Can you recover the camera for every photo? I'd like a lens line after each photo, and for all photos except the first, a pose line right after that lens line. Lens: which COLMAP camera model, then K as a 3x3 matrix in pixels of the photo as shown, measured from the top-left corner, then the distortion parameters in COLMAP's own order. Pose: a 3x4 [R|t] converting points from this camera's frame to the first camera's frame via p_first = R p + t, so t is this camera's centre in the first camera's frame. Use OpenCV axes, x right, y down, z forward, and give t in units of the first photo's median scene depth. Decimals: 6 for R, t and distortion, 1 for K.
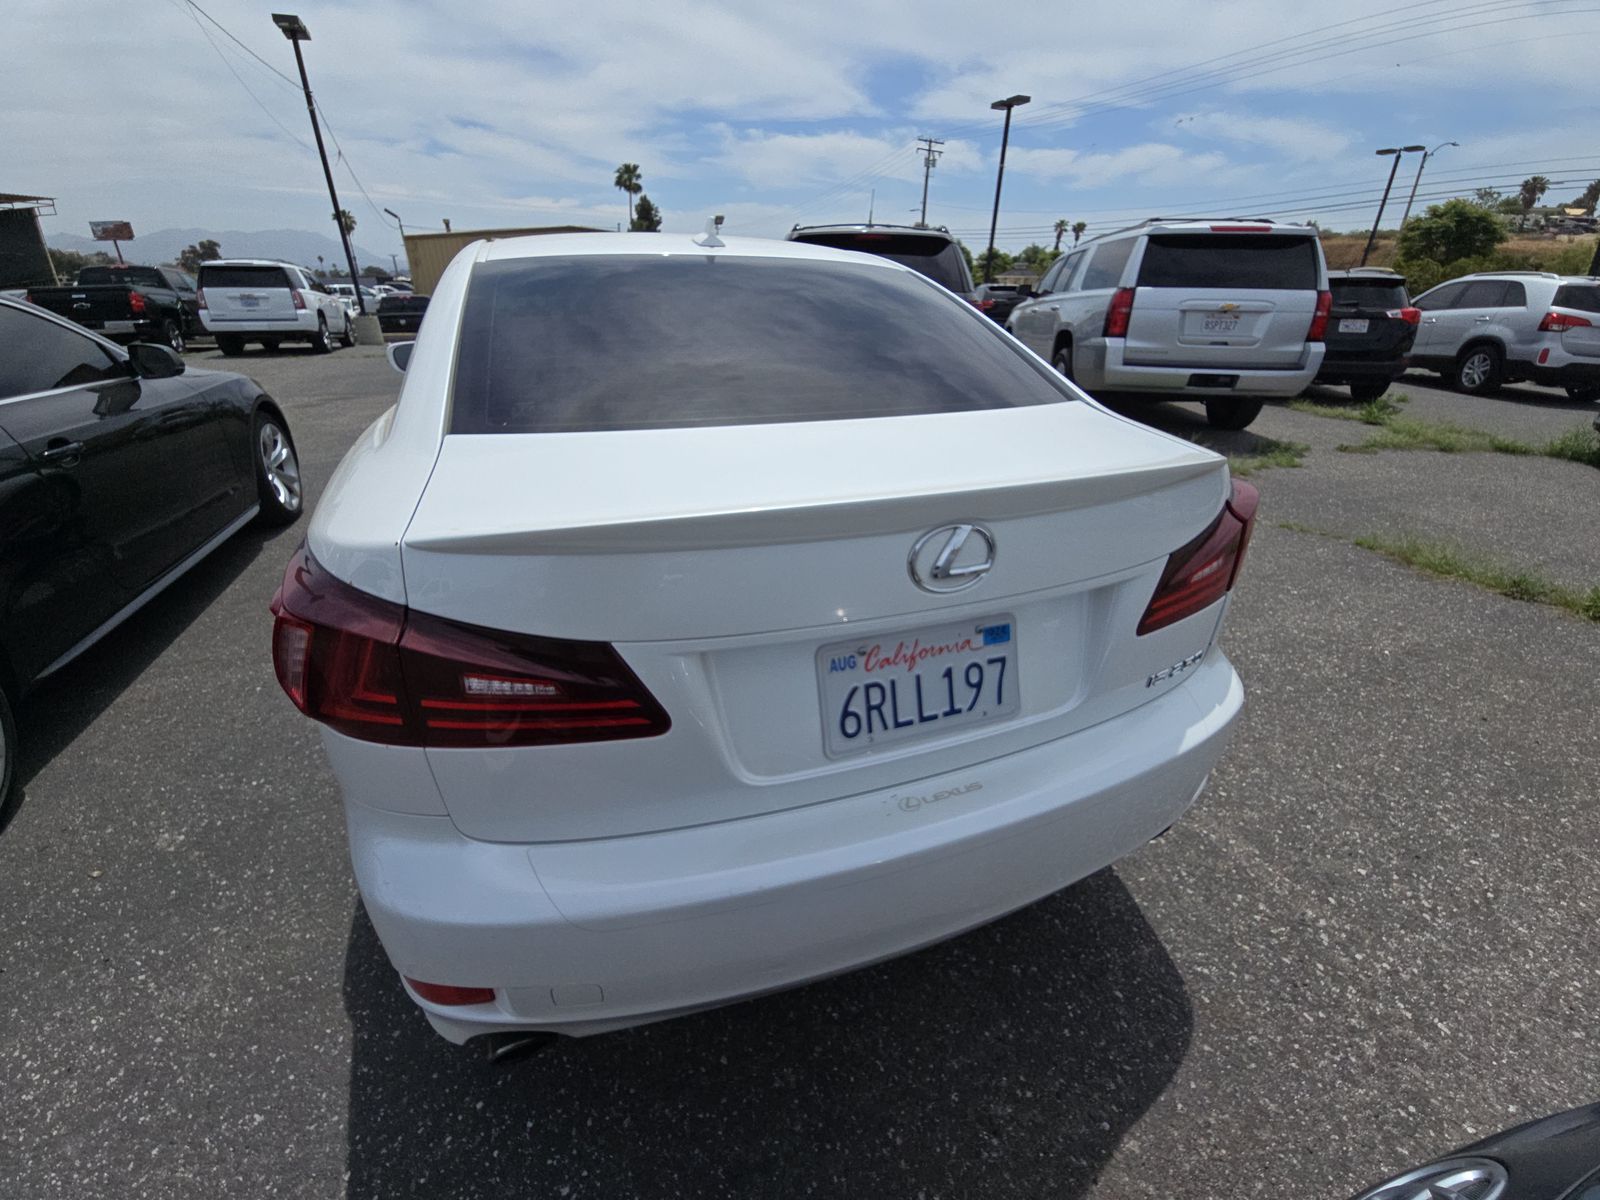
lens RADIAL K [[649.8, 0, 793.7], [0, 649.8, 596.2], [0, 0, 1]] dist [0.009679, -0.007991]
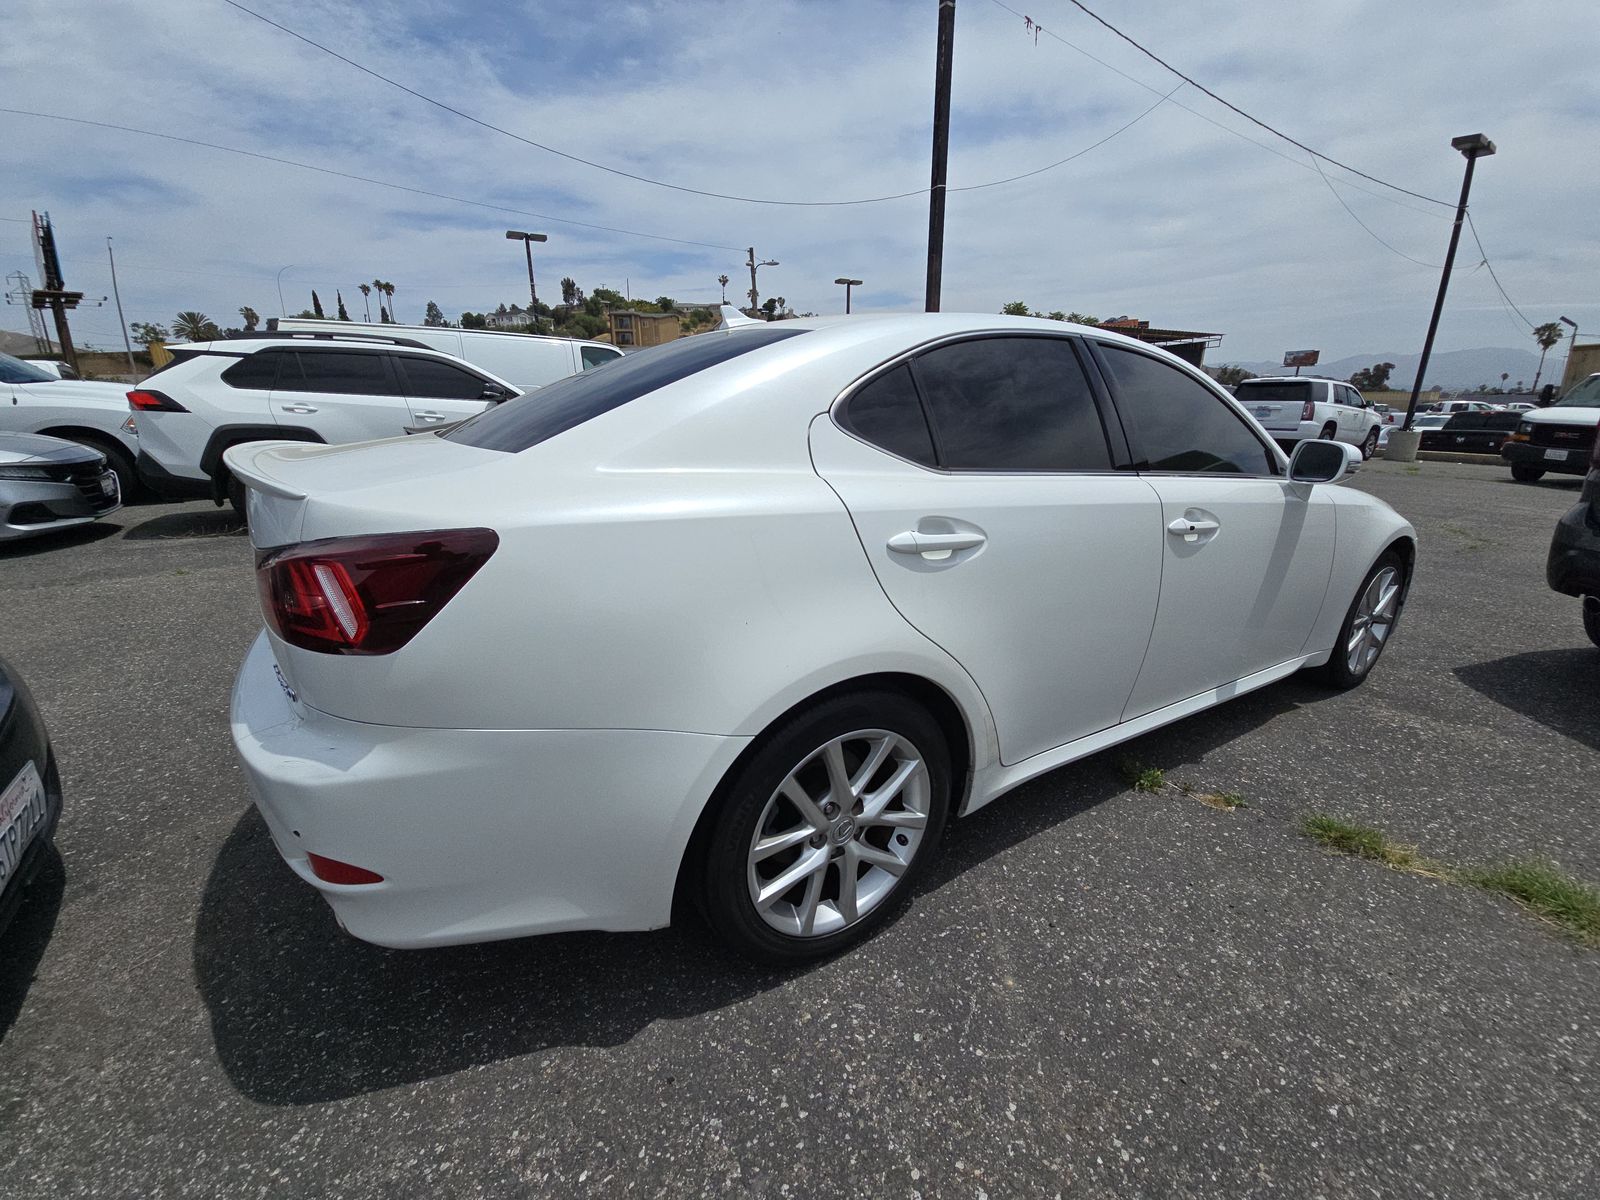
lens RADIAL K [[649.8, 0, 793.7], [0, 649.8, 596.2], [0, 0, 1]] dist [0.009679, -0.007991]
pose [[0.208855, 0.296915, -0.931784, 1.272621], [-0.439447, 0.879677, 0.181810, -0.411222], [0.873651, 0.371497, 0.314203, 1.011527]]
